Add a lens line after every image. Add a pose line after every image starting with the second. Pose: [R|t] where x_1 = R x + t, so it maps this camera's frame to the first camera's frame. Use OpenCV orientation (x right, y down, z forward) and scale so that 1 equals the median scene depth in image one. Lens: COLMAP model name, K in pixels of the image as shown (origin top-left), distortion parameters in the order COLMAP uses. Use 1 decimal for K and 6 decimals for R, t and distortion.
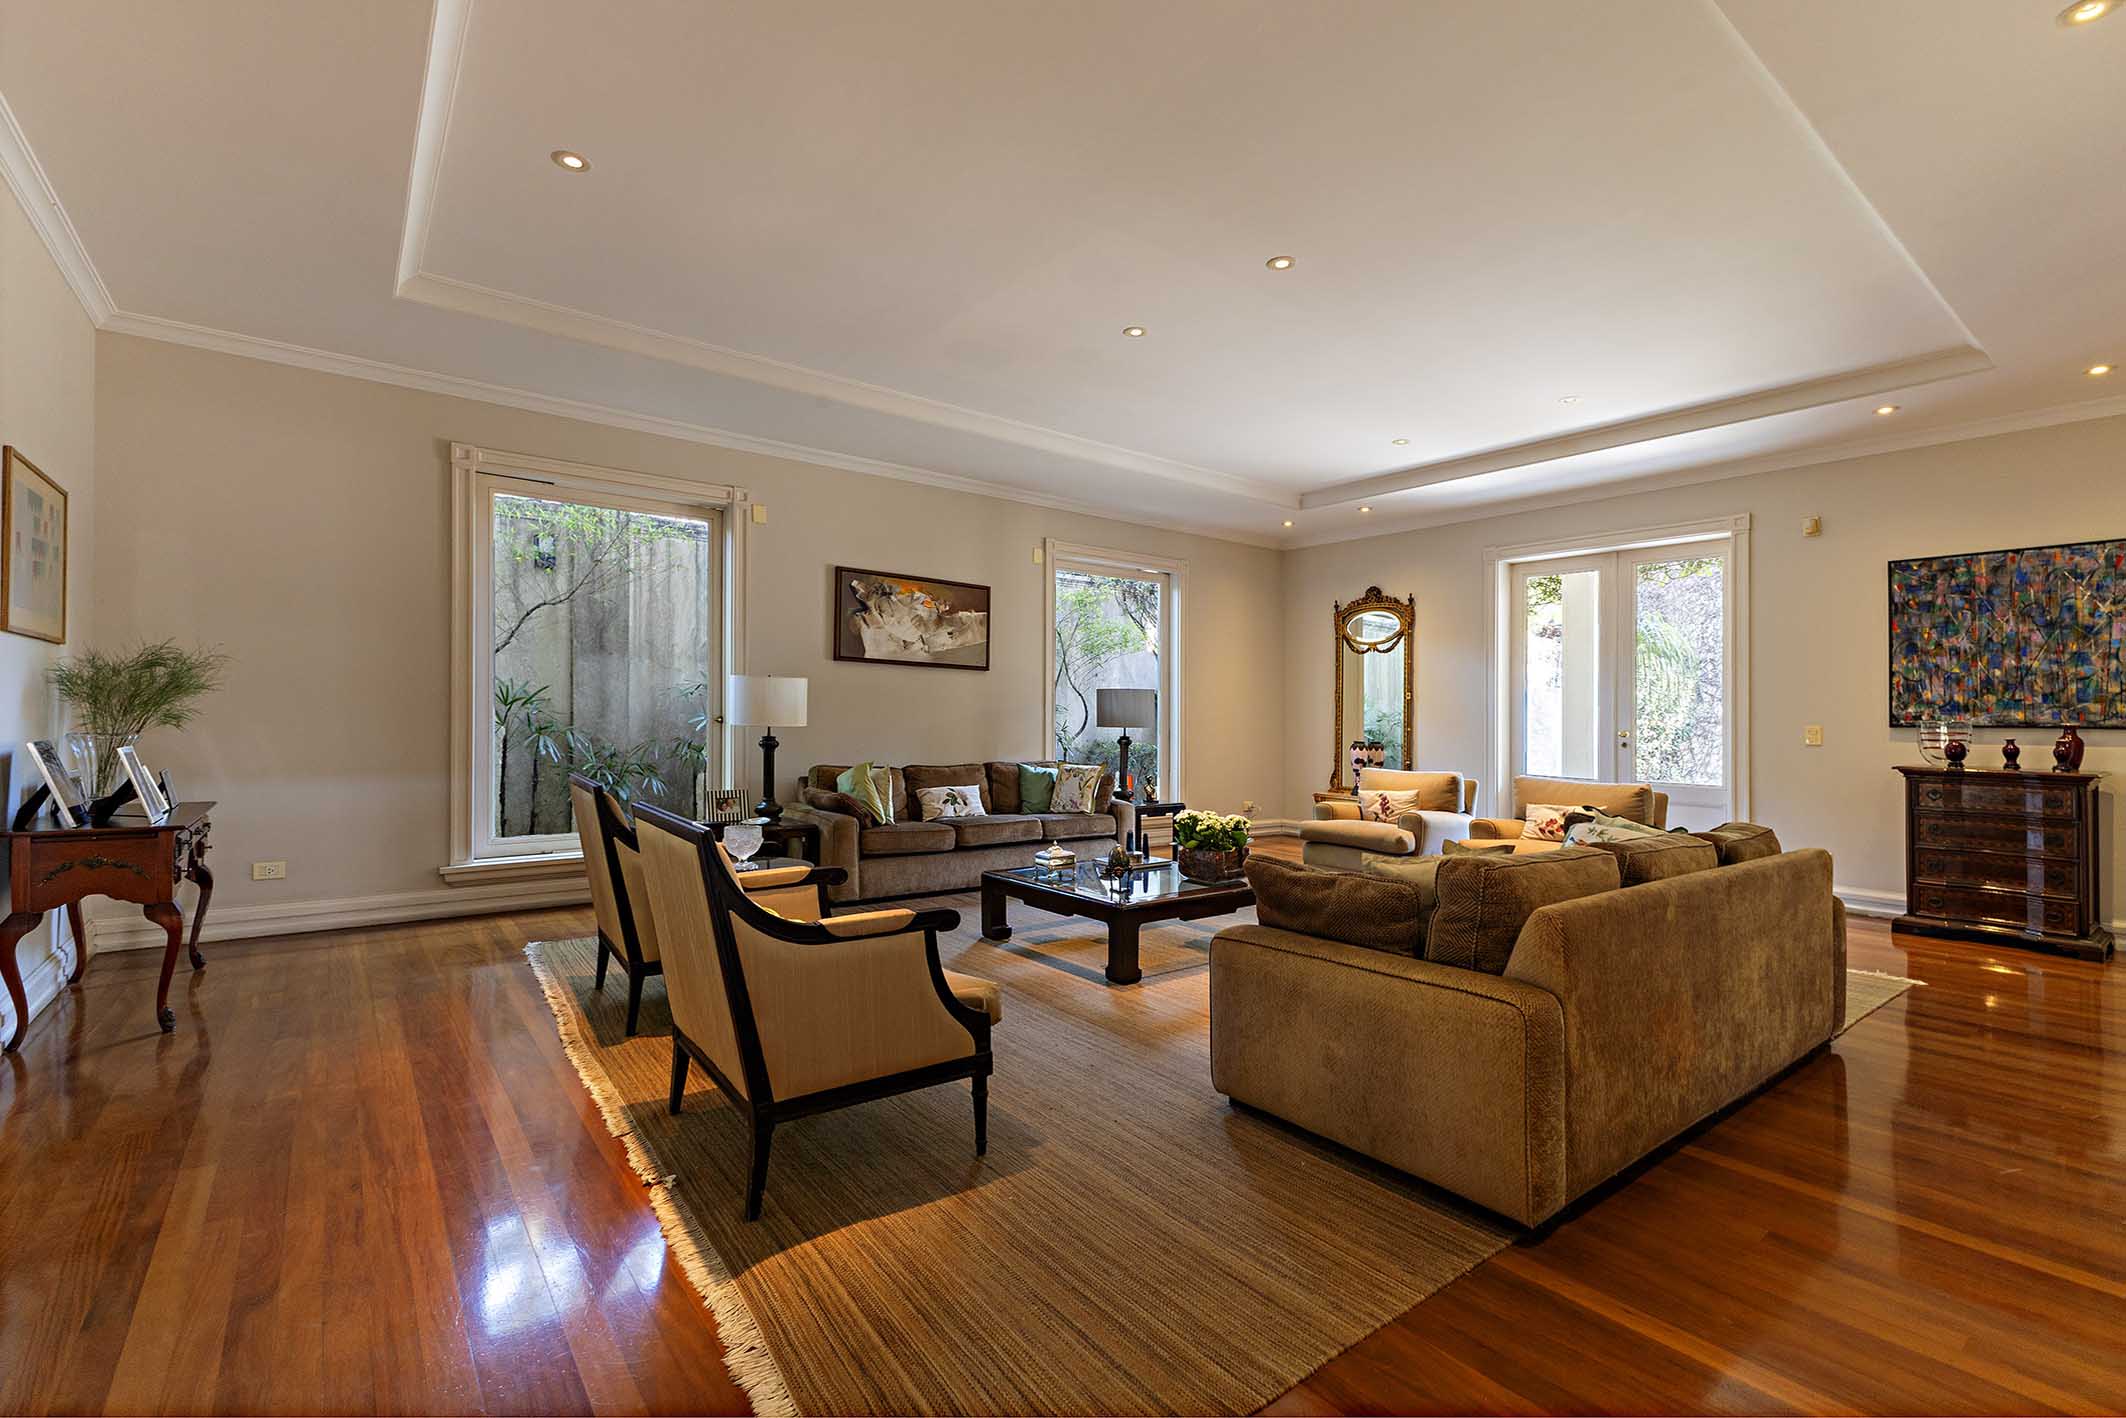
lens RADIAL K [[963.5, 0, 1063.0], [0, 963.5, 709.0], [0, 0, 1]] dist [0.020891, -0.000486]
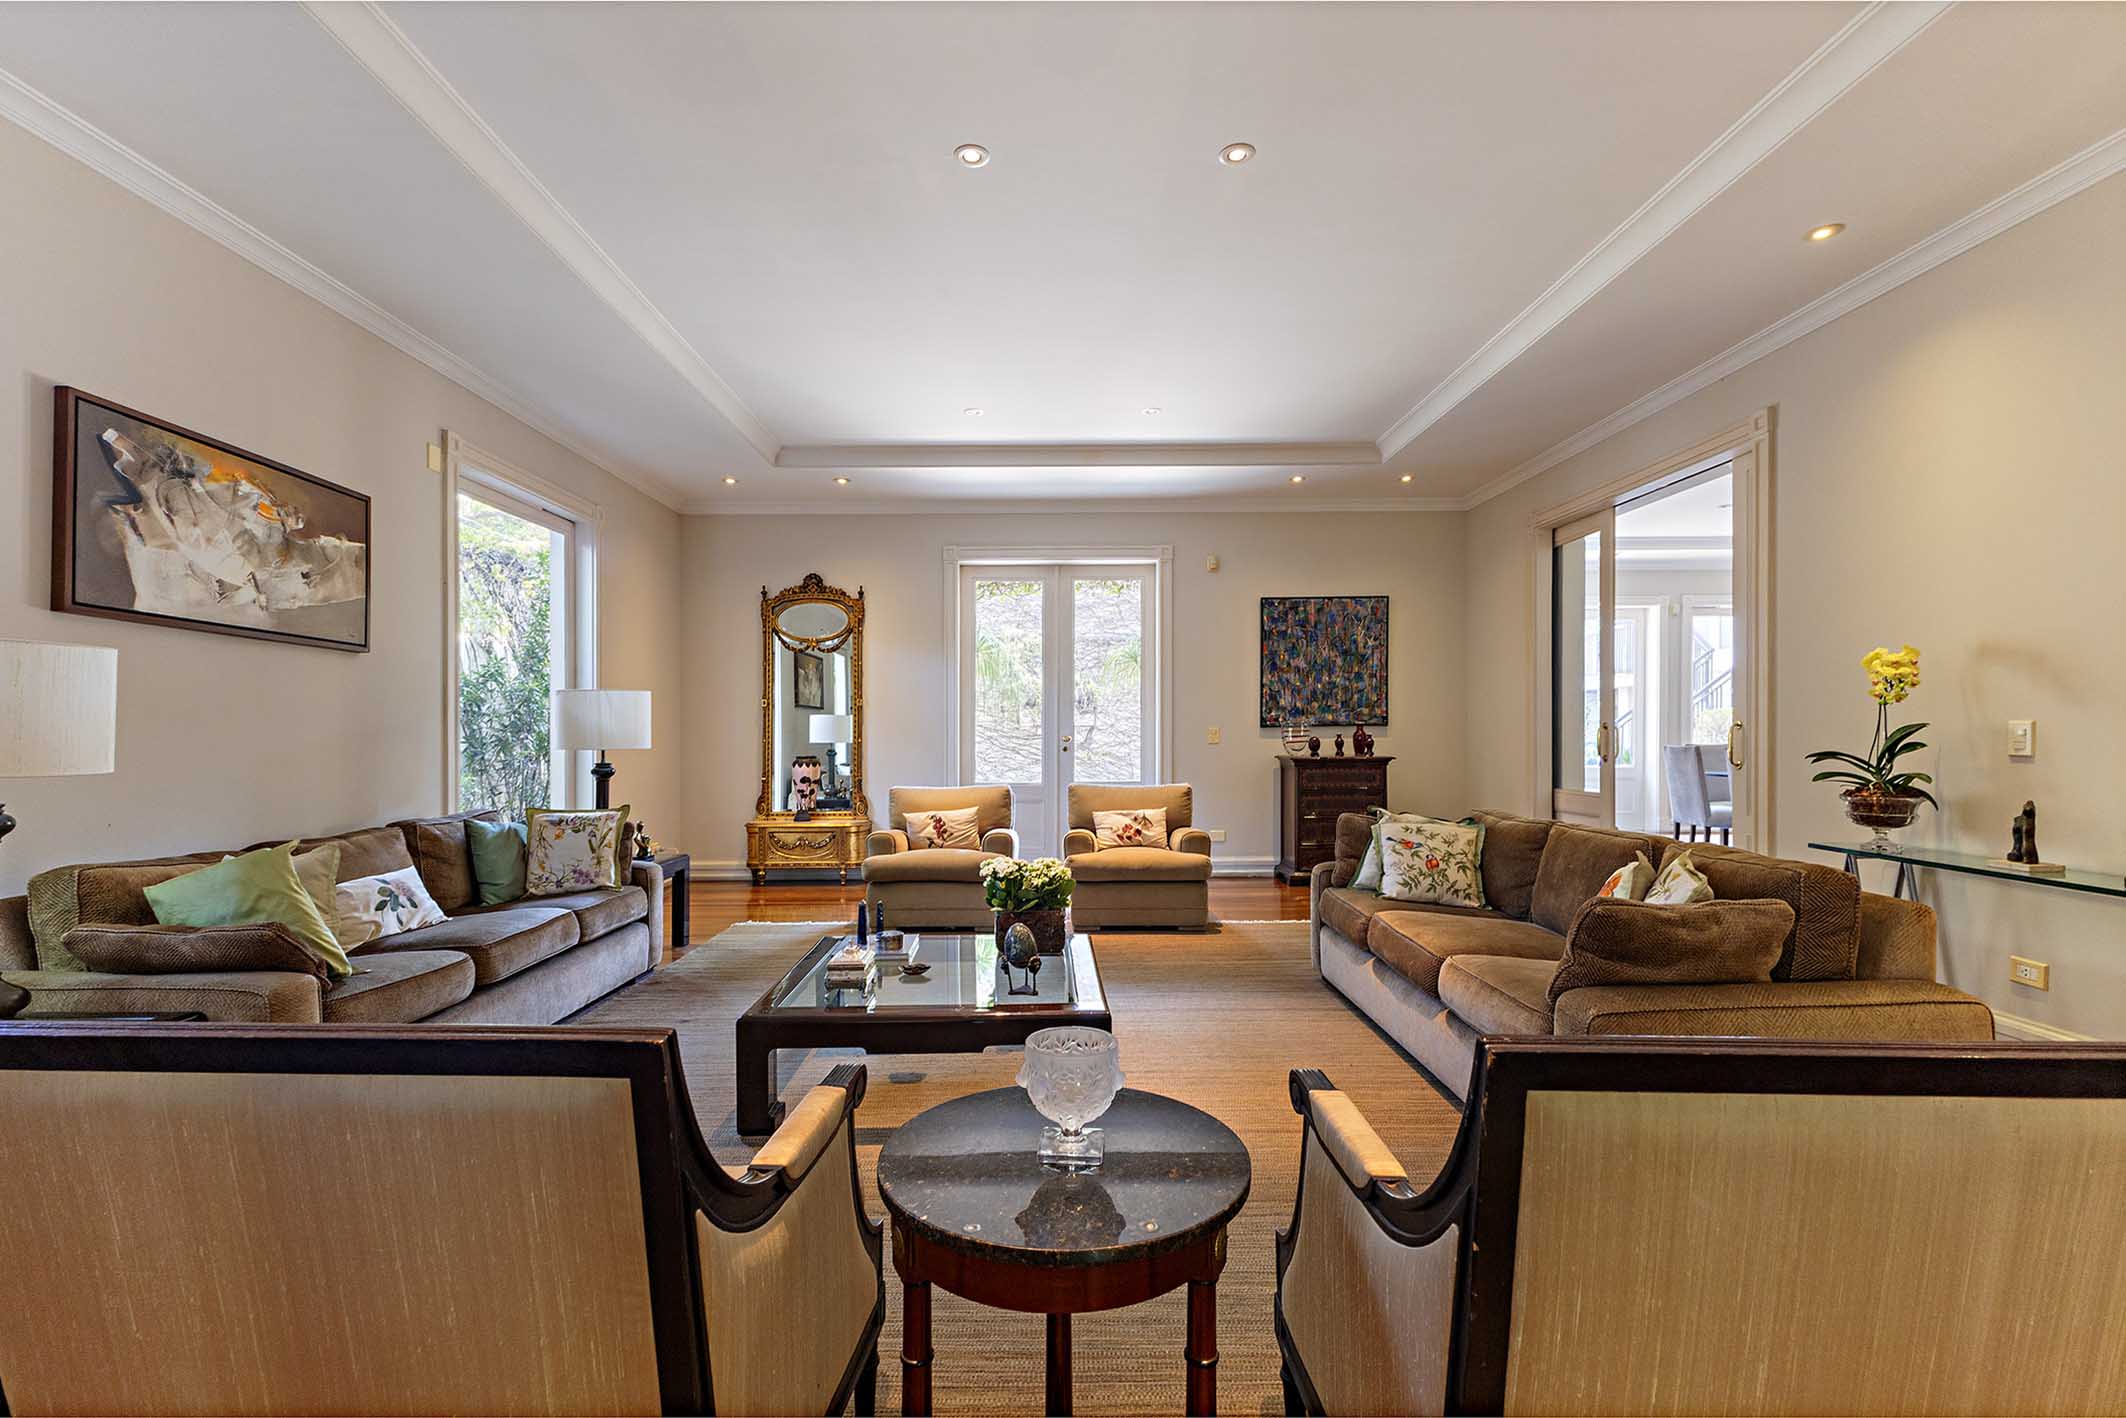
lens RADIAL K [[987.1, 0, 1064.9], [0, 987.1, 724.8], [0, 0, 1]] dist [0.003260, -0.000256]
pose [[0.602396, -0.015057, 0.798055, -0.316567], [0.010486, 0.999885, 0.010950, -0.001323], [-0.798128, 0.001772, 0.602485, 0.395137]]
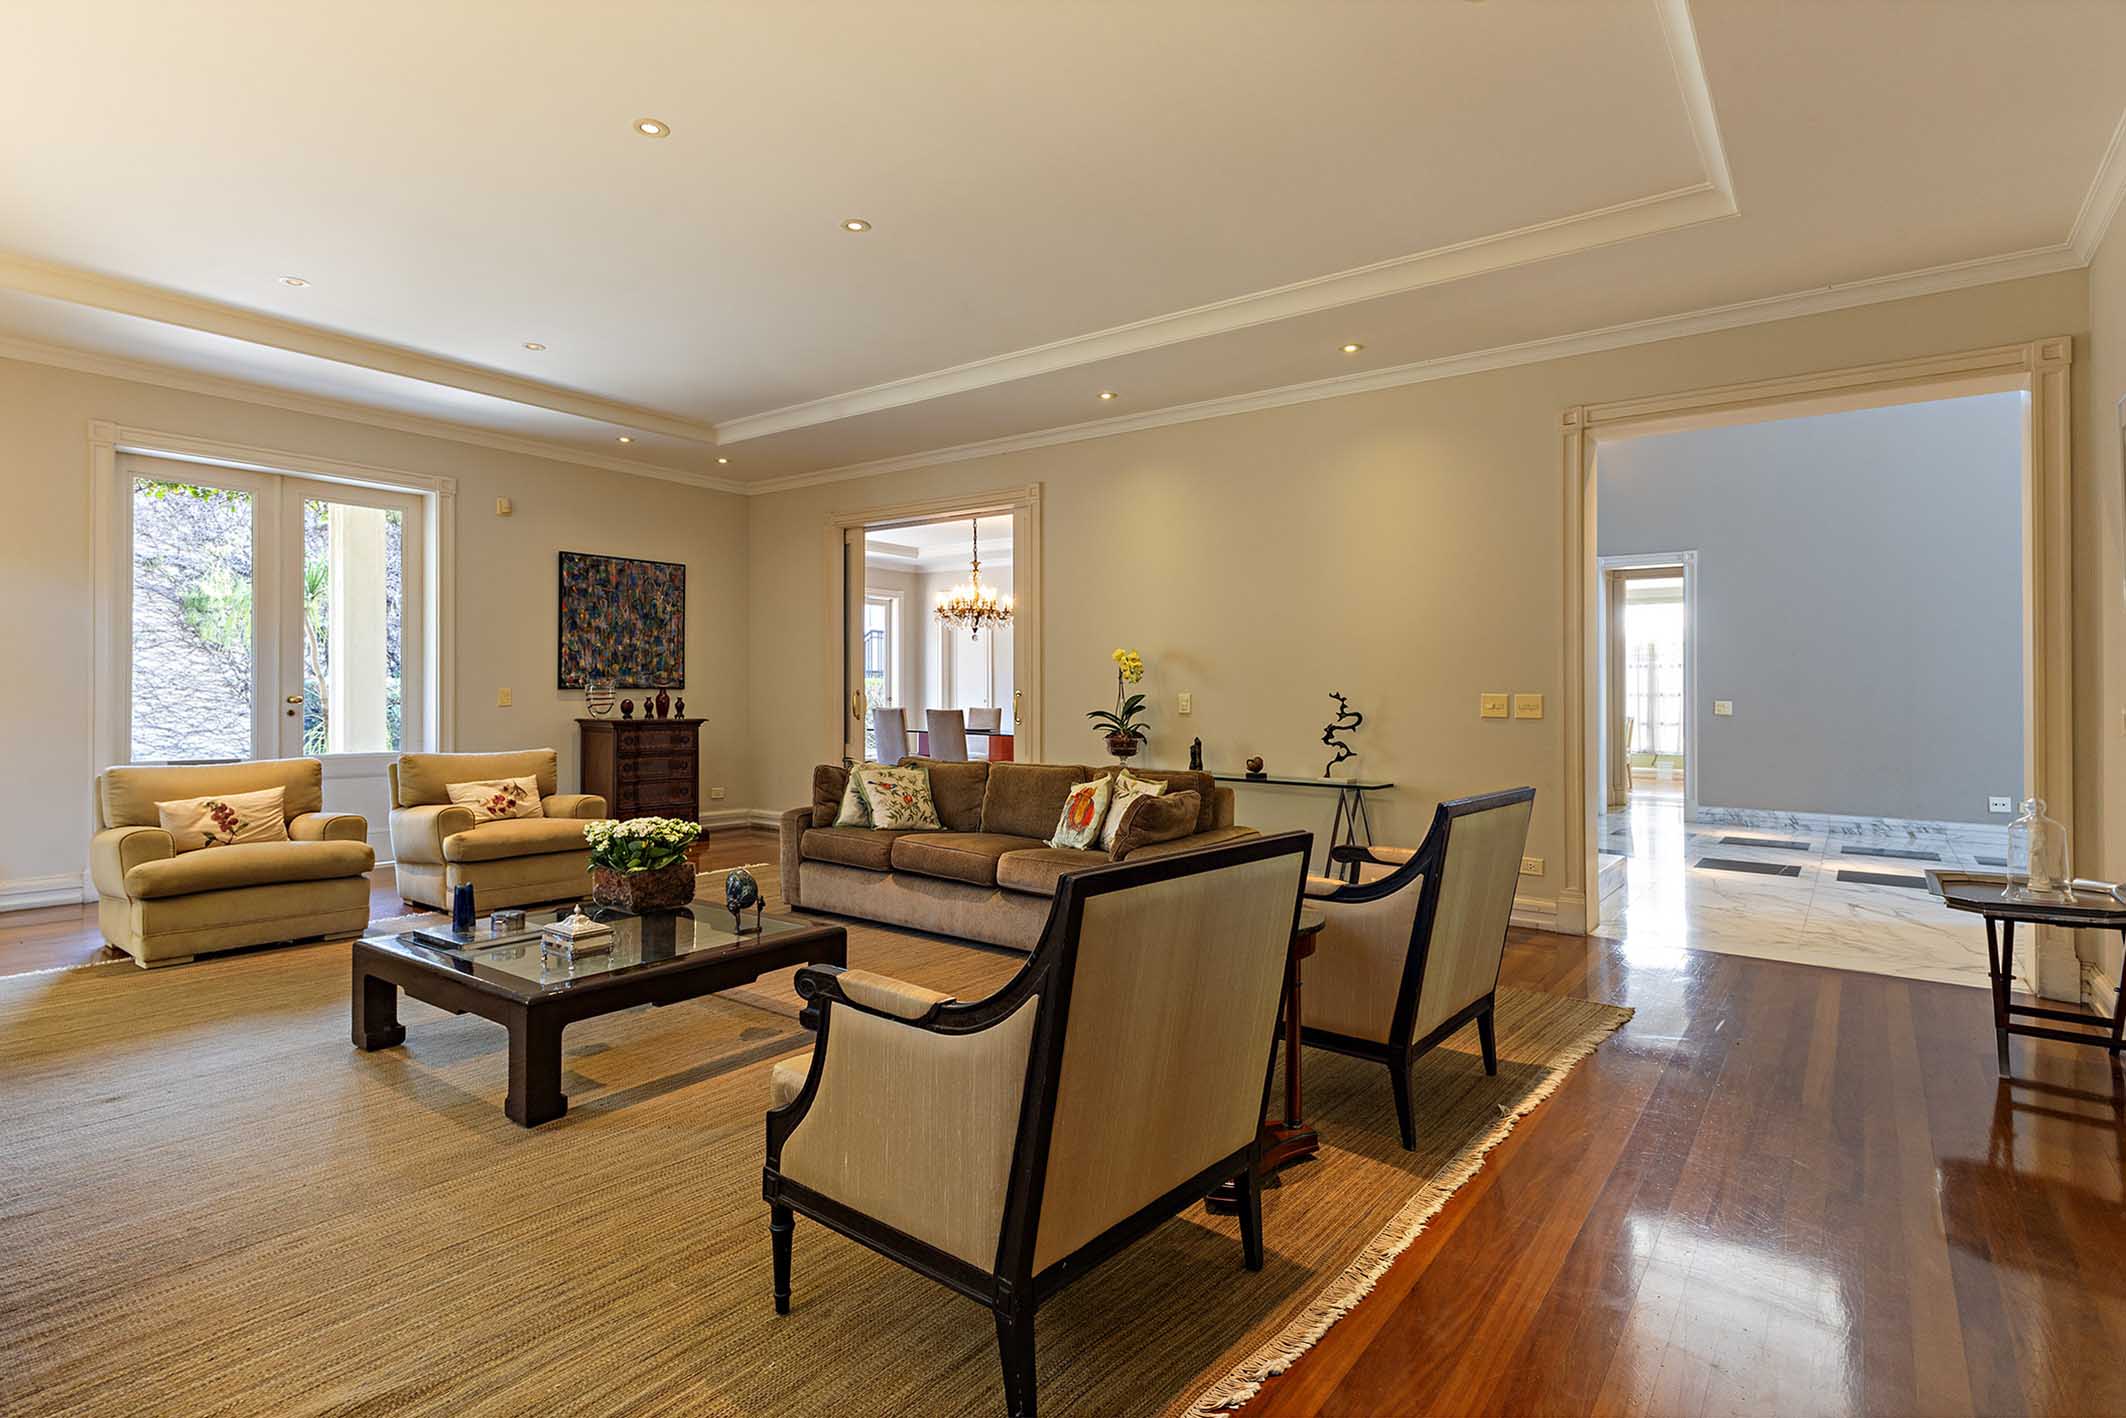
lens RADIAL K [[996.5, 0, 1117.6], [0, 996.5, 731.7], [0, 0, 1]] dist [0.002493, -0.000632]
pose [[-0.283886, -0.054488, 0.957309, -0.496947], [-0.018279, 0.998510, 0.051412, -0.004335], [-0.958684, -0.002904, -0.284460, 0.638709]]
